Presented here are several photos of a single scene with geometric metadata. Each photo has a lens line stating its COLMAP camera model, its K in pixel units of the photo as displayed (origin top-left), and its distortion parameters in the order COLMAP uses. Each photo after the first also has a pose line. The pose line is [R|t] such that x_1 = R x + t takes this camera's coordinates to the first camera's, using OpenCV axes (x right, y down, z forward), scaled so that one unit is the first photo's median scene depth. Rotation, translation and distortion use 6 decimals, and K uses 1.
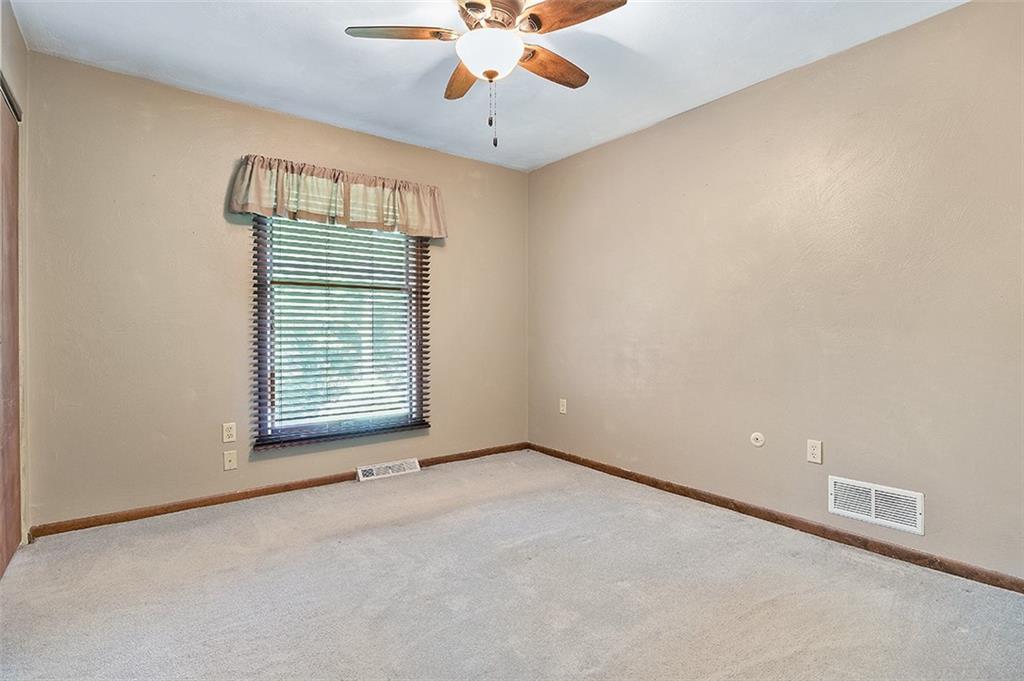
lens RADIAL K [[510.9, 0, 511.9], [0, 510.9, 336.0], [0, 0, 1]] dist [-0.003121, -0.000064]
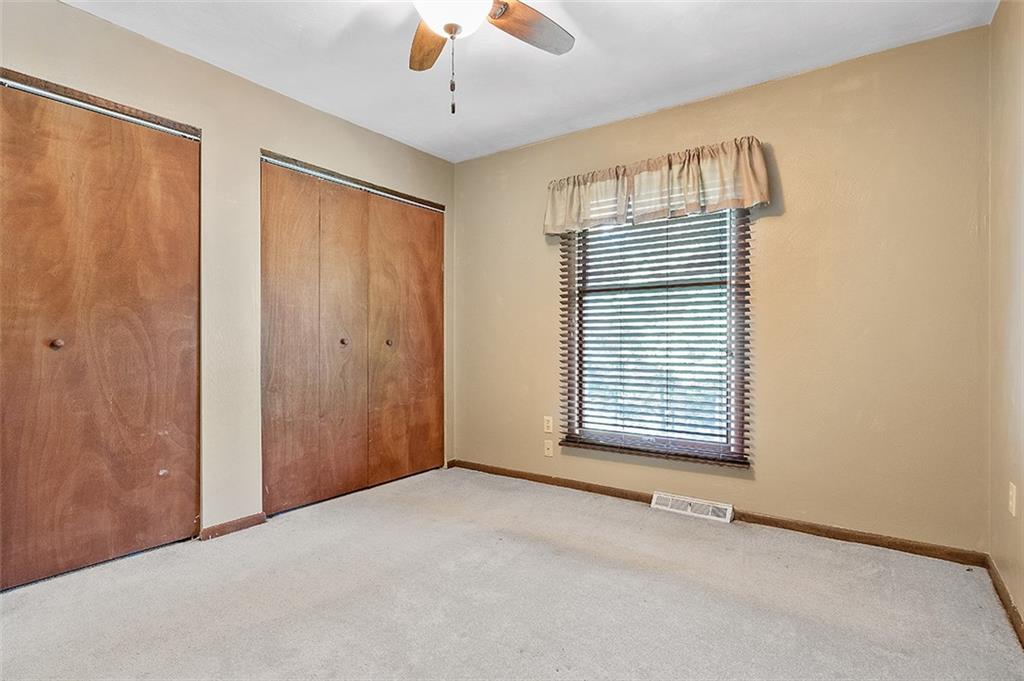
lens RADIAL K [[510.9, 0, 516.2], [0, 510.9, 342.6], [0, 0, 1]] dist [-0.003121, -0.000064]
pose [[0.295642, 0.005019, -0.955286, 0.467605], [-0.009990, 0.999948, 0.002162, -0.000149], [0.955246, 0.008904, 0.295677, 0.502834]]
